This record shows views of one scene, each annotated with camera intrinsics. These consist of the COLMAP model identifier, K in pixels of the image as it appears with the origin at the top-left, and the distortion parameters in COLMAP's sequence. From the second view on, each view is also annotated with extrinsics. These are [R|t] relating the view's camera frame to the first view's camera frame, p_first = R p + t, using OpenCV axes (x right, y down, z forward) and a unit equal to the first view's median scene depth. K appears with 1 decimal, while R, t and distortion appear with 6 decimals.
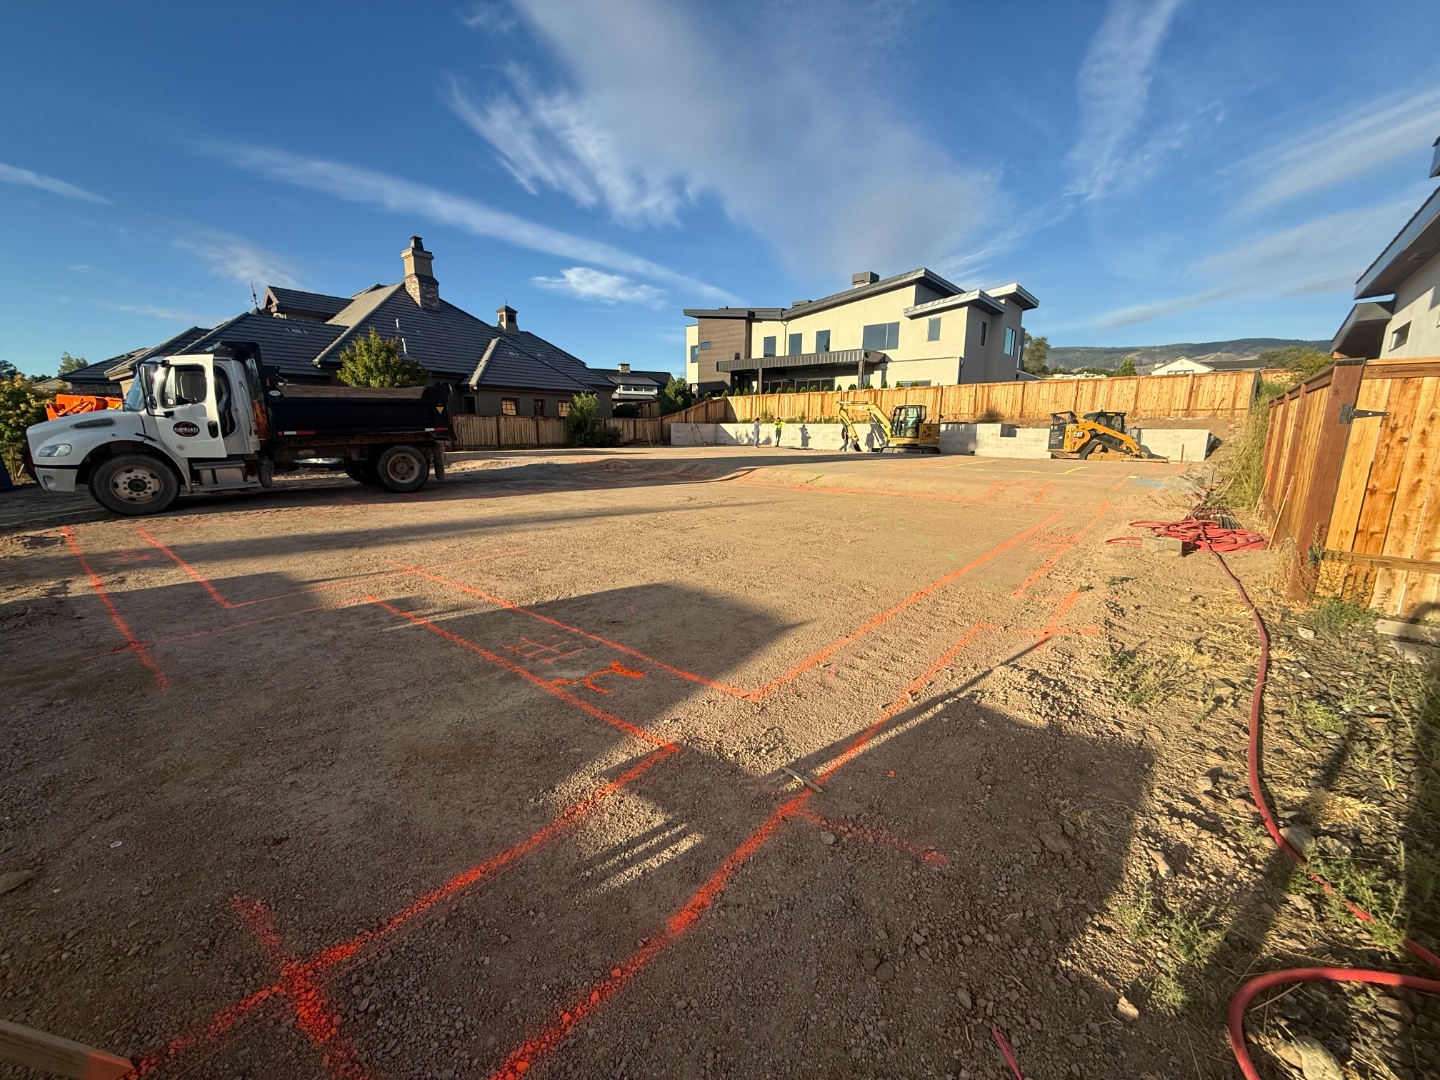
lens RADIAL K [[572.5, 0, 716.0], [0, 572.5, 544.7], [0, 0, 1]] dist [-0.000719, -0.000002]
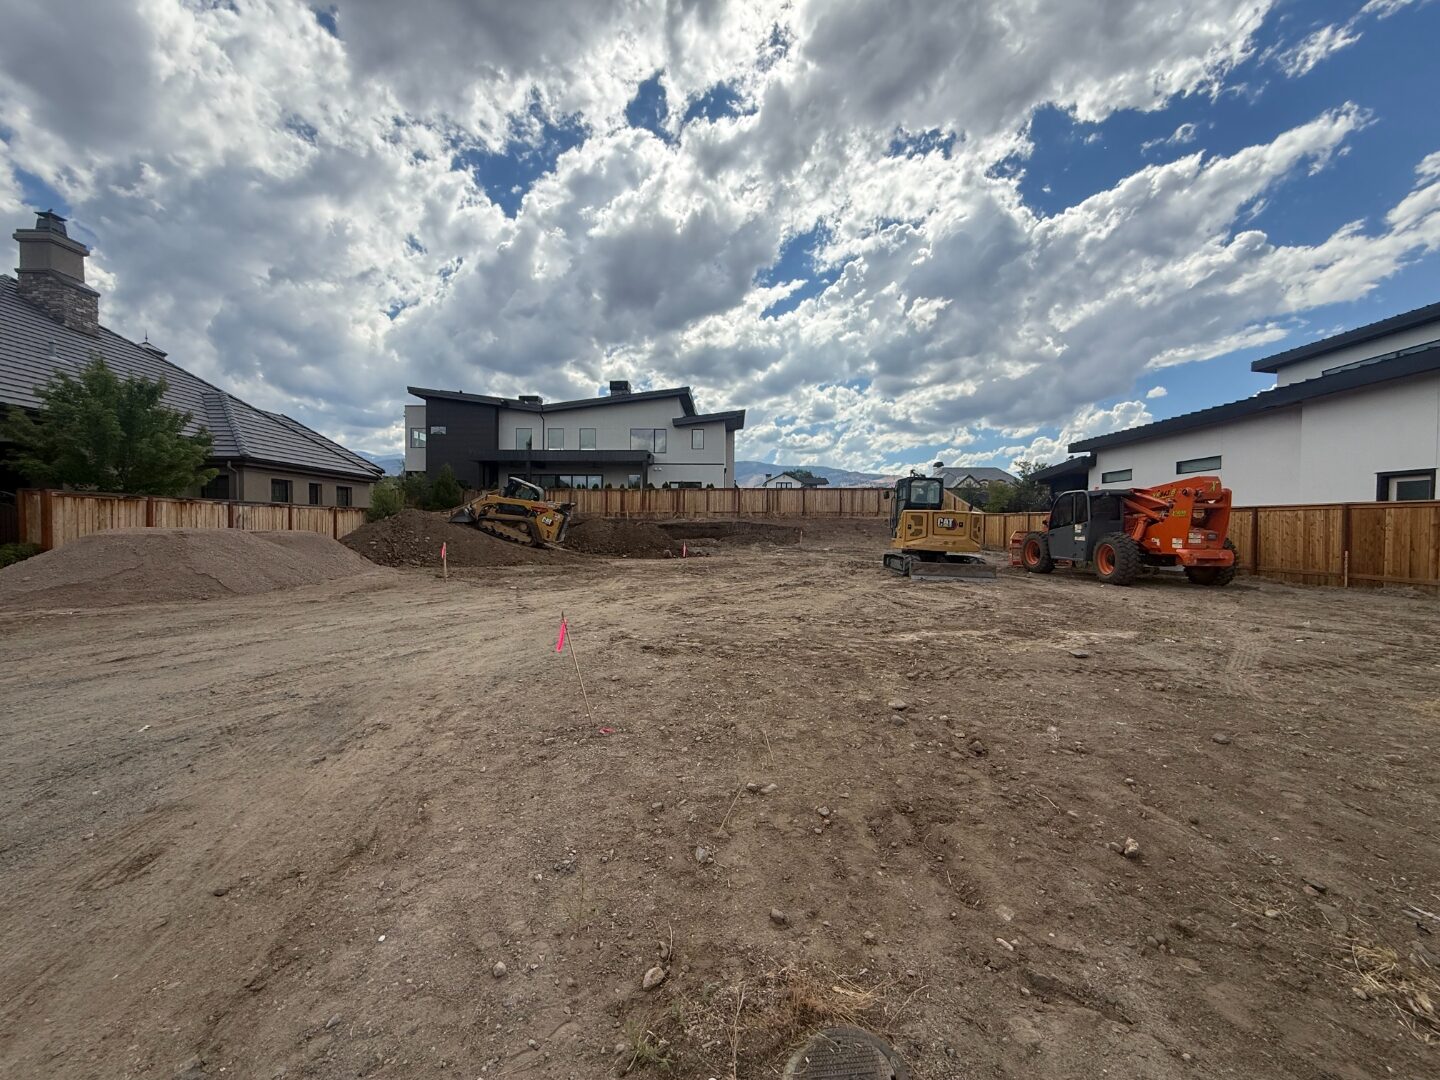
lens RADIAL K [[572.5, 0, 709.5], [0, 572.5, 531.6], [0, 0, 1]] dist [-0.000719, -0.000002]
pose [[0.774324, -0.005944, 0.632761, -0.326654], [0.122986, 0.982302, -0.141273, -0.030924], [-0.620723, 0.187212, 0.761351, 0.146566]]
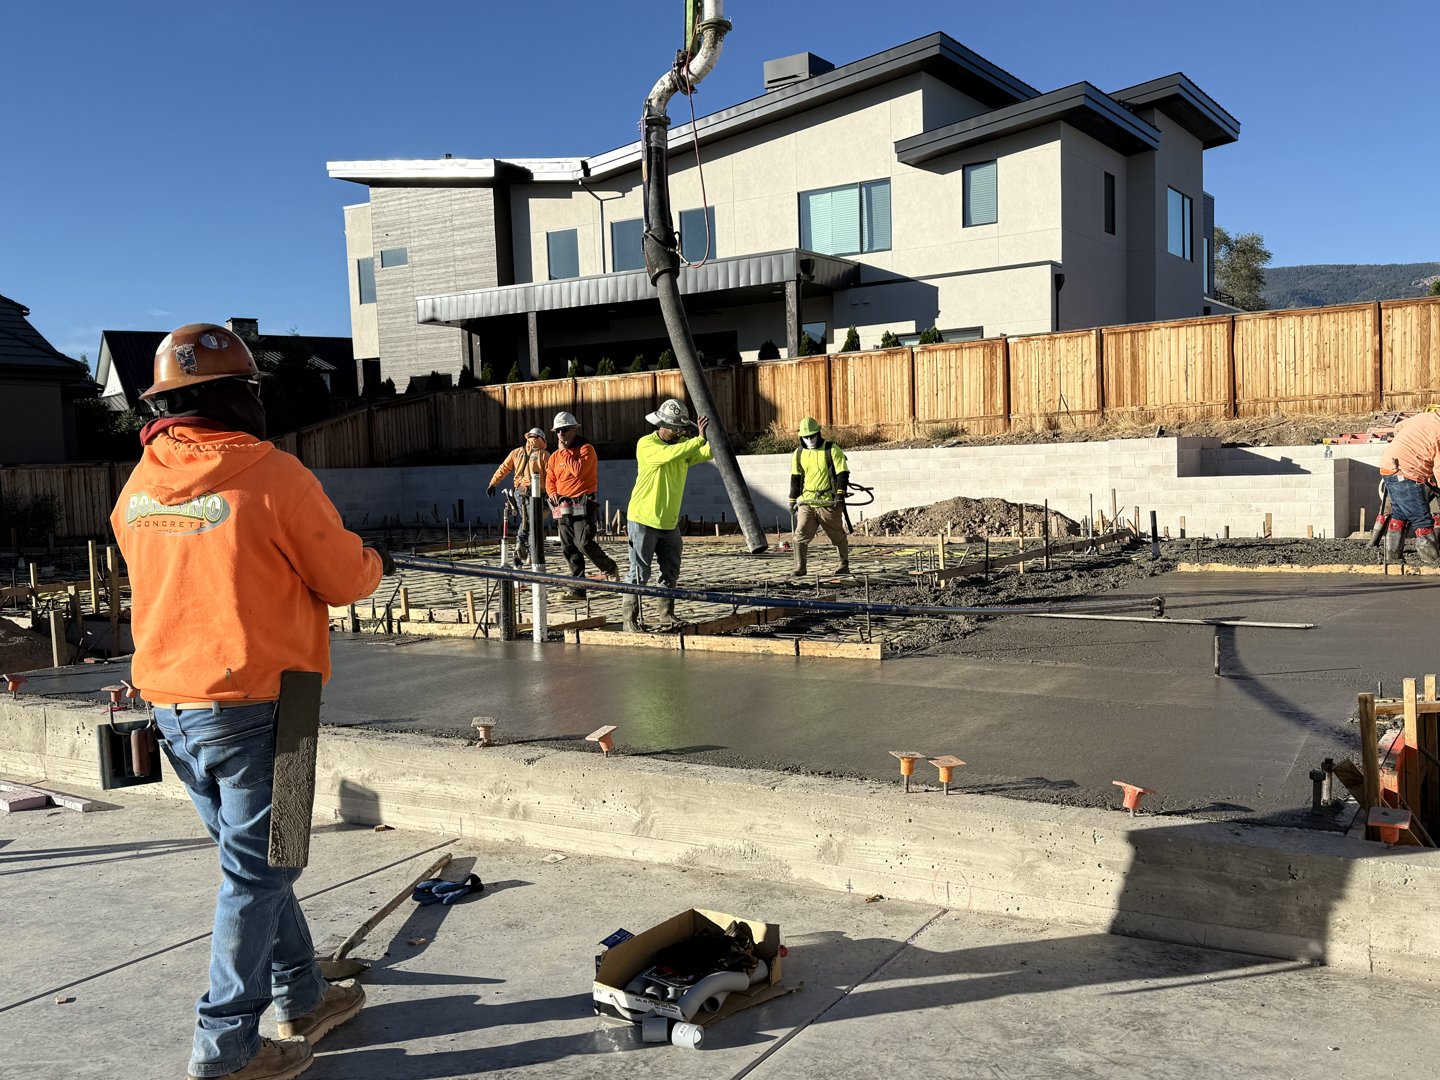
lens RADIAL K [[1331.1, 0, 729.7], [0, 1331.1, 556.9], [0, 0, 1]] dist [0.089291, -0.058878]
pose [[0.990769, -0.047929, 0.126809, 0.099453], [0.064271, 0.989677, -0.128097, -0.042436], [-0.119360, 0.135064, 0.983621, 0.195970]]
